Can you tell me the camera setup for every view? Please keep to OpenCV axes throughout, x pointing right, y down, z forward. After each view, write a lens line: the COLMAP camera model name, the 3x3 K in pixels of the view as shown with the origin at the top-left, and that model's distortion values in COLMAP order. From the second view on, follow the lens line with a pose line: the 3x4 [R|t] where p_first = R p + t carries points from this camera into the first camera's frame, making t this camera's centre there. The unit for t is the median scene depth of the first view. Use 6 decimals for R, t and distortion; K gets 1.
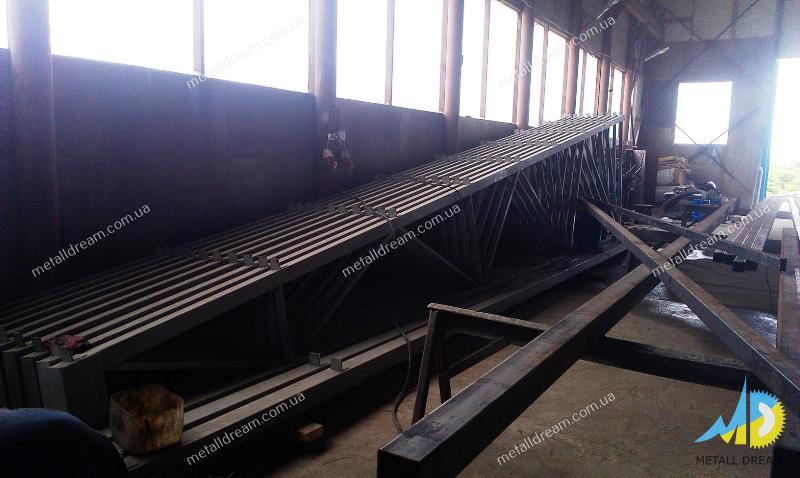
lens RADIAL K [[598.5, 0, 400.0], [0, 598.5, 239.0], [0, 0, 1]] dist [0.075407, -0.157837]
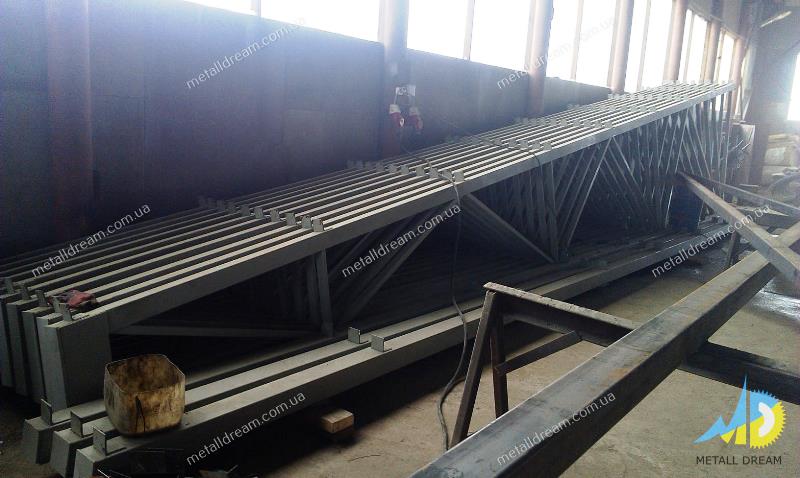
lens RADIAL K [[598.5, 0, 400.0], [0, 598.5, 239.0], [0, 0, 1]] dist [0.075407, -0.157837]
pose [[0.989862, 0.059195, -0.129111, 0.027390], [-0.052368, 0.997076, 0.055650, 0.005152], [0.132028, -0.048324, 0.990067, 0.126641]]
